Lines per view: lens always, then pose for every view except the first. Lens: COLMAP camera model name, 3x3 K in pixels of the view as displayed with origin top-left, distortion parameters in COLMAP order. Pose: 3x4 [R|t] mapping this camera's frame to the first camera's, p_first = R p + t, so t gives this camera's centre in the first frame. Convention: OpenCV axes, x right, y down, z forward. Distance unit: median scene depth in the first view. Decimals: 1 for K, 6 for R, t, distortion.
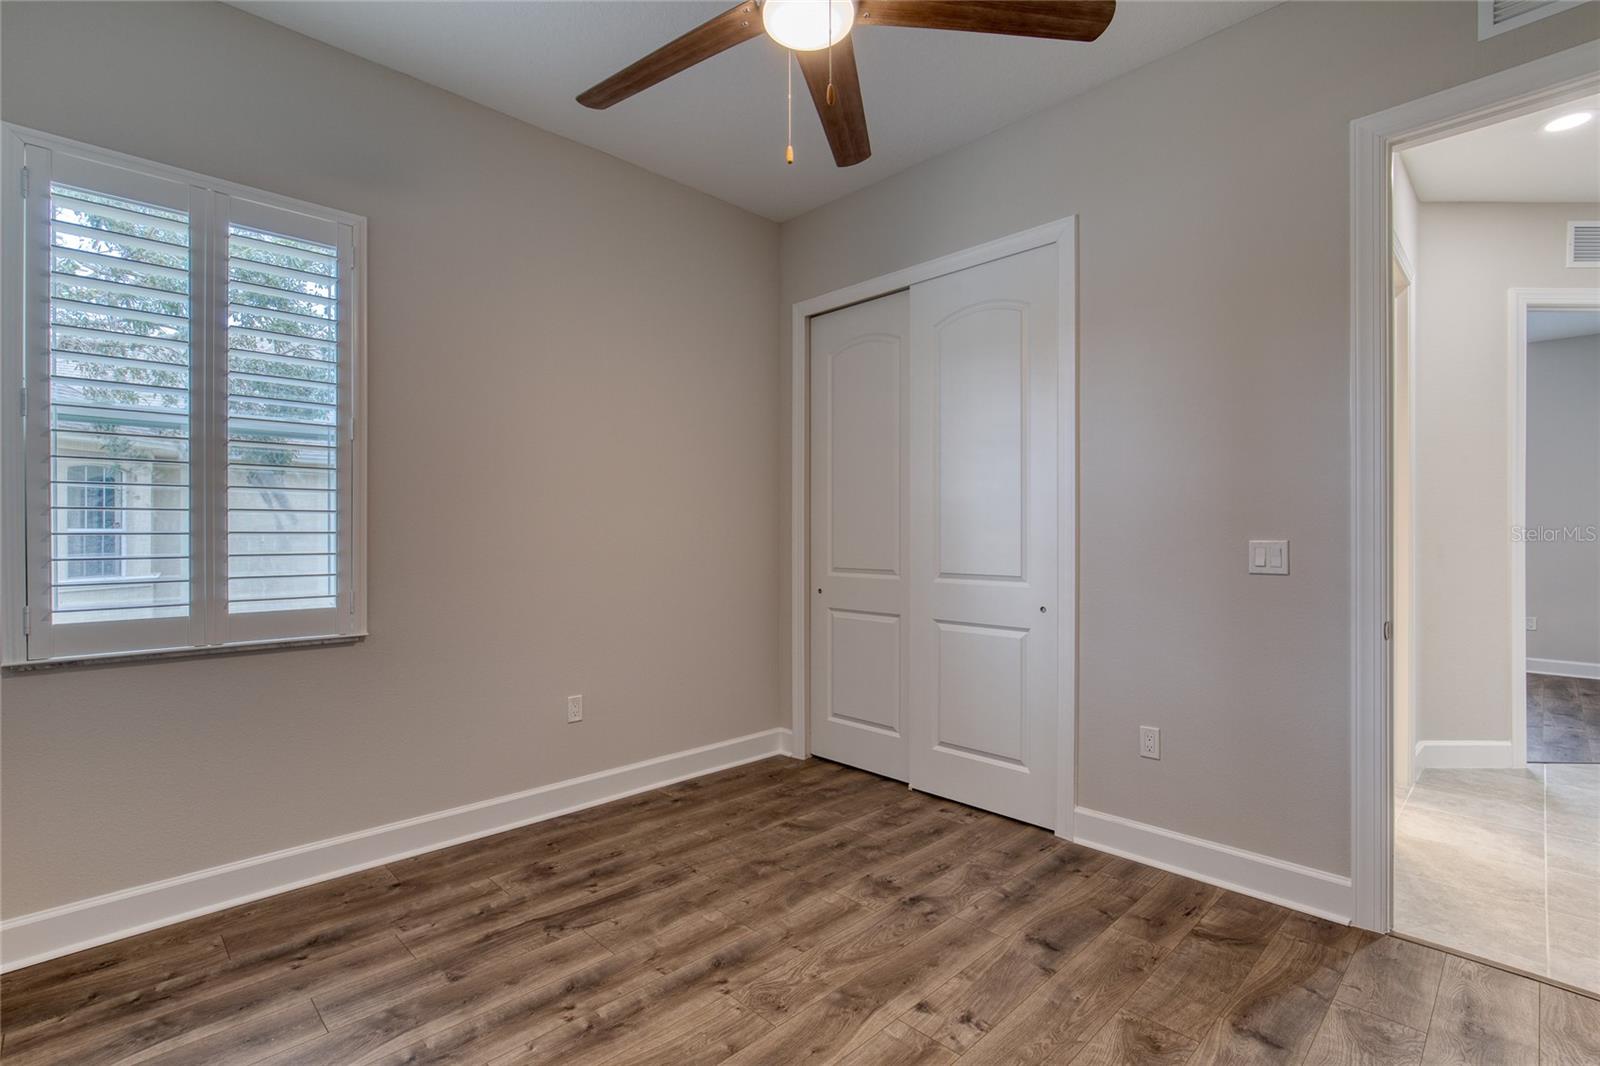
lens RADIAL K [[730.8, 0, 788.6], [0, 730.8, 536.3], [0, 0, 1]] dist [-0.011975, 0.006035]
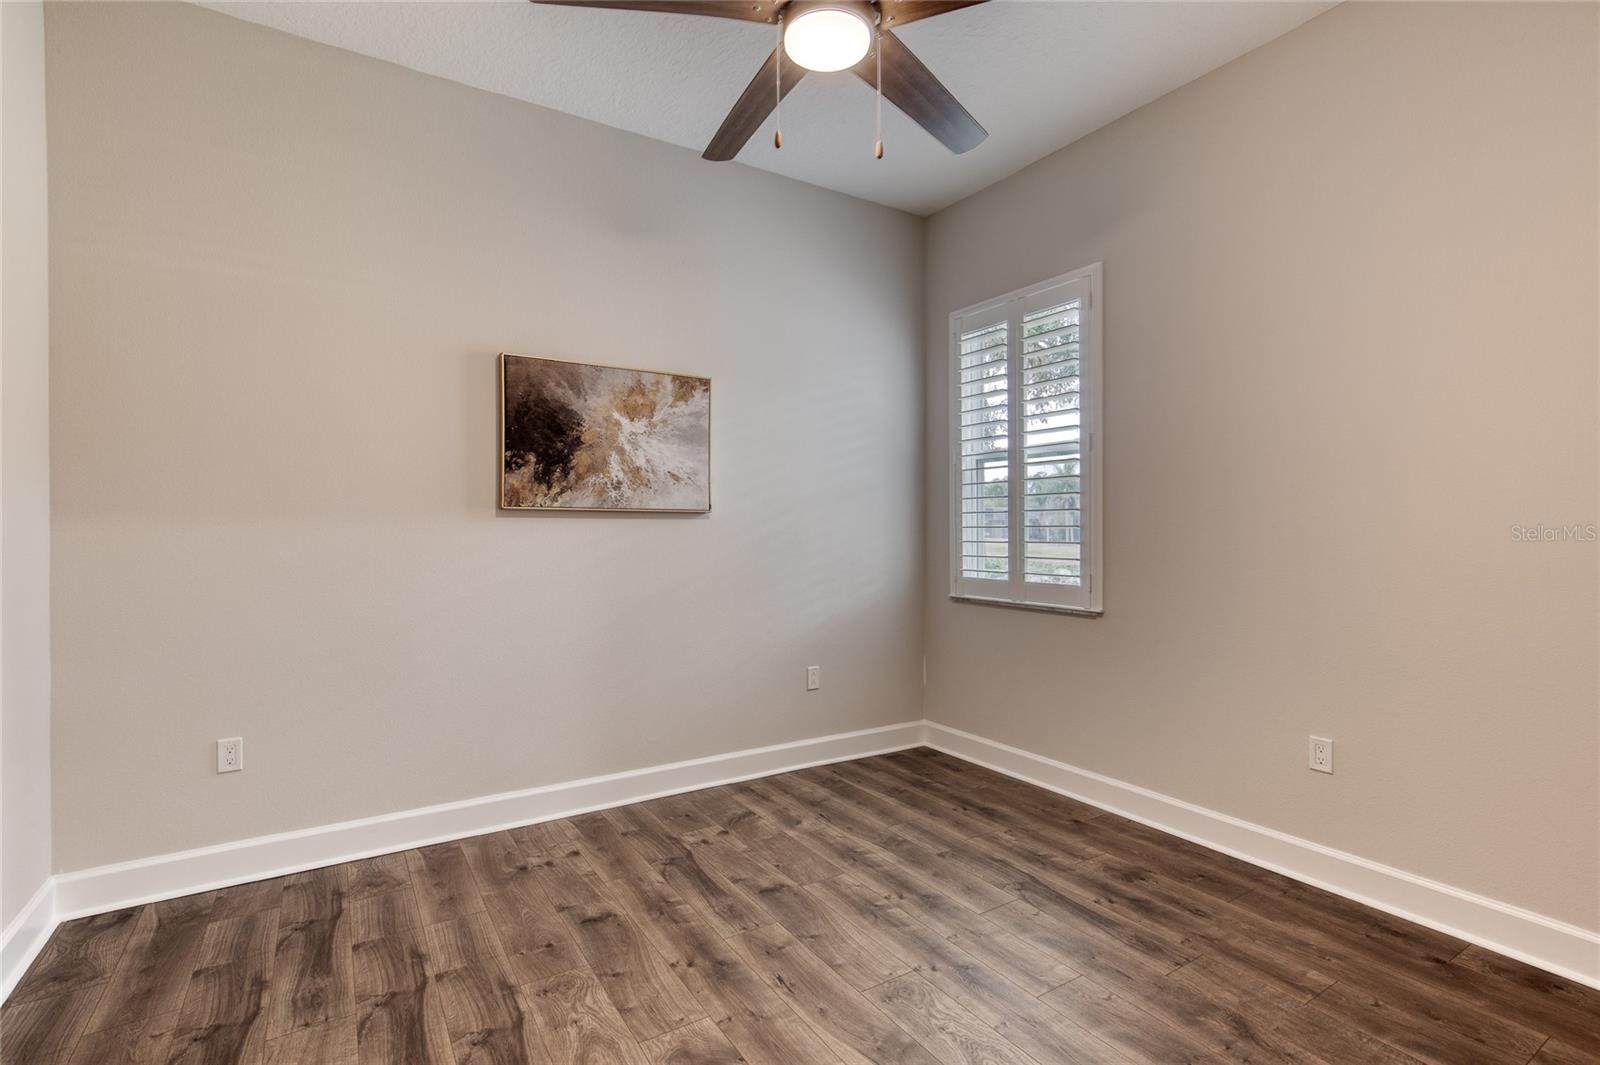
lens RADIAL K [[730.8, 0, 789.6], [0, 730.8, 527.2], [0, 0, 1]] dist [-0.011975, 0.006035]
pose [[-0.187447, 0.000214, -0.982275, 0.732928], [-0.002615, 0.999996, 0.000716, -0.003113], [0.982271, 0.002702, -0.187445, 0.768564]]
